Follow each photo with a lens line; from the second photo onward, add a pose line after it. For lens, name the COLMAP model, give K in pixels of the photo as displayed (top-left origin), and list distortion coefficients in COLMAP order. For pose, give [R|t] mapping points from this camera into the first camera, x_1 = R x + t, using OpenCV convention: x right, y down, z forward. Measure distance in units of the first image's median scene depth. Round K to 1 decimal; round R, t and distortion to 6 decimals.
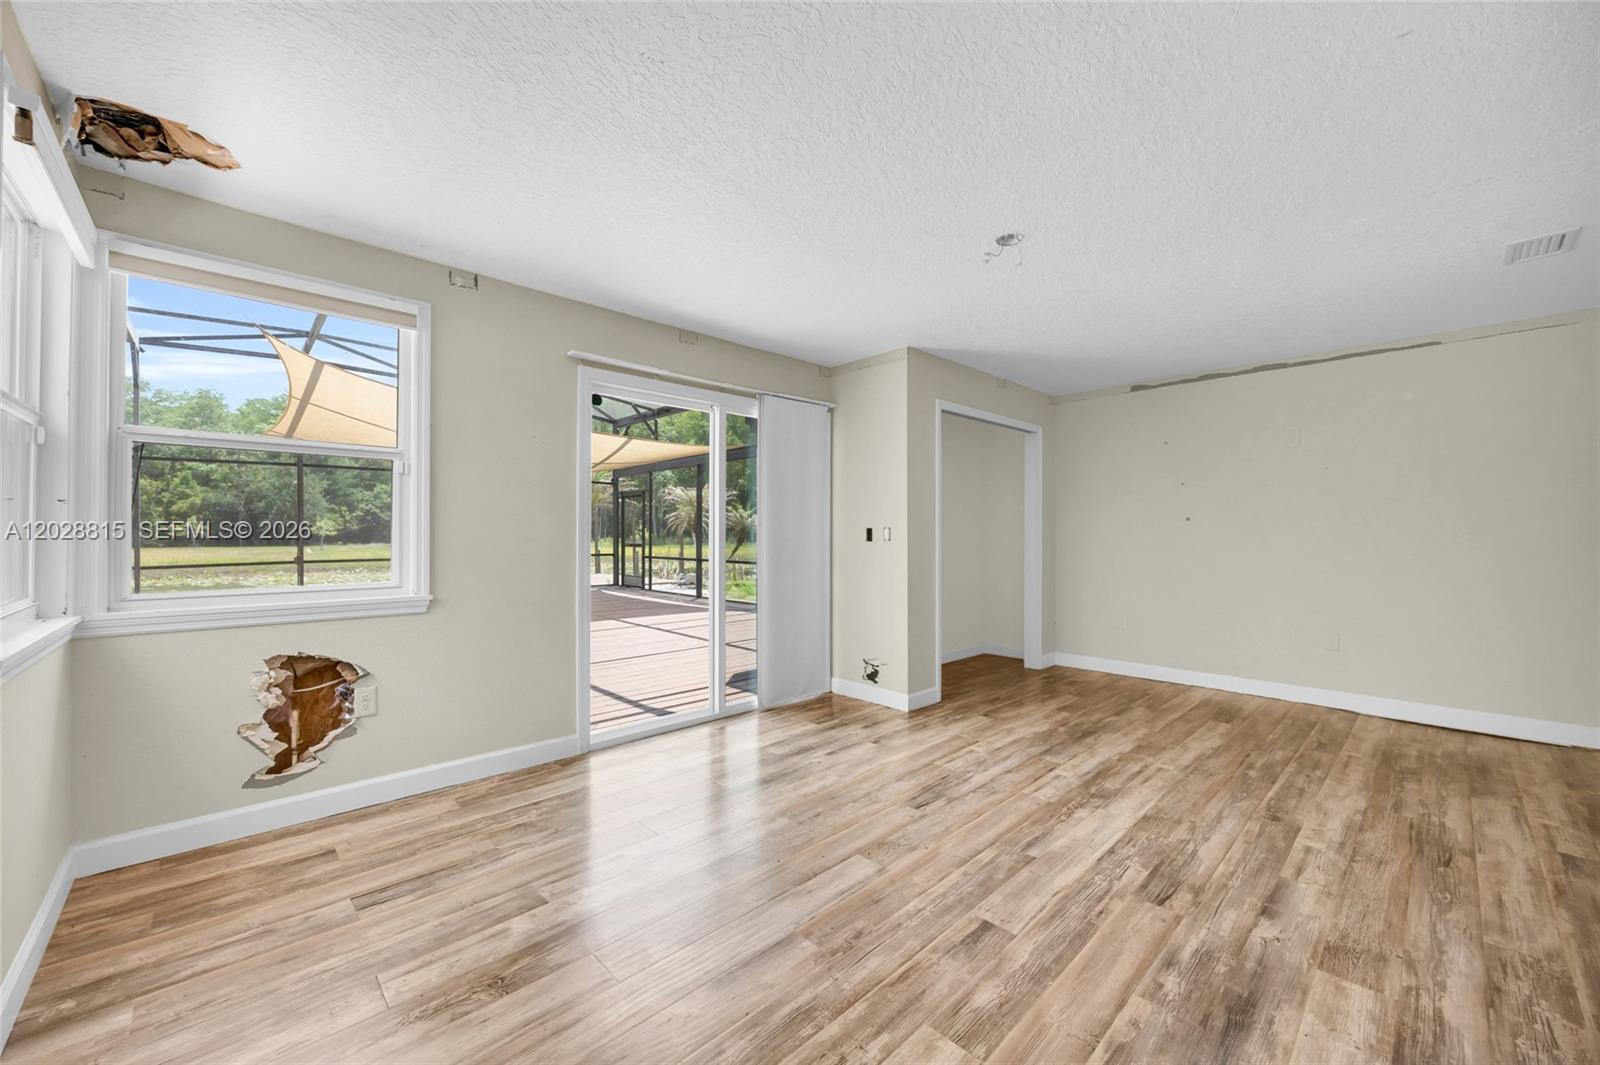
lens RADIAL K [[612.4, 0, 819.1], [0, 612.4, 528.7], [0, 0, 1]] dist [-0.001821, -0.000053]
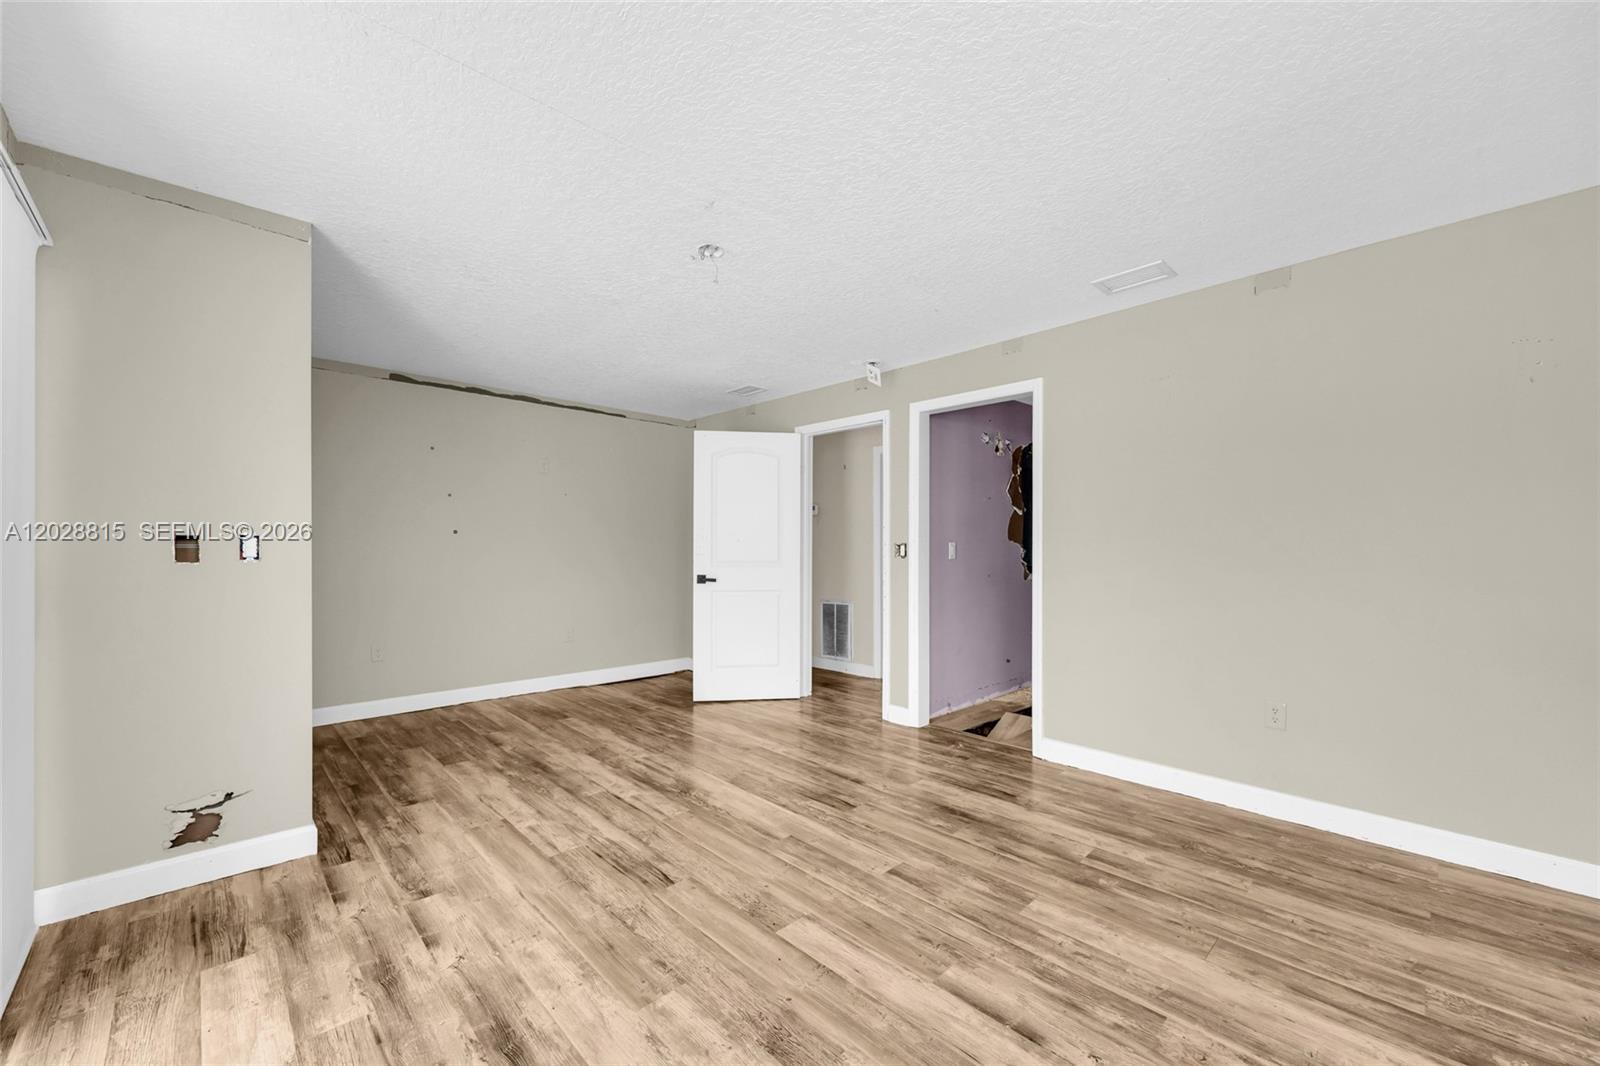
lens RADIAL K [[618.1, 0, 806.7], [0, 618.1, 538.2], [0, 0, 1]] dist [-0.002271, 0.000006]
pose [[0.014083, 0.017476, 0.999748, -0.570008], [-0.013120, 0.999764, -0.017291, 0.005229], [-0.999815, -0.012873, 0.014309, 0.687328]]
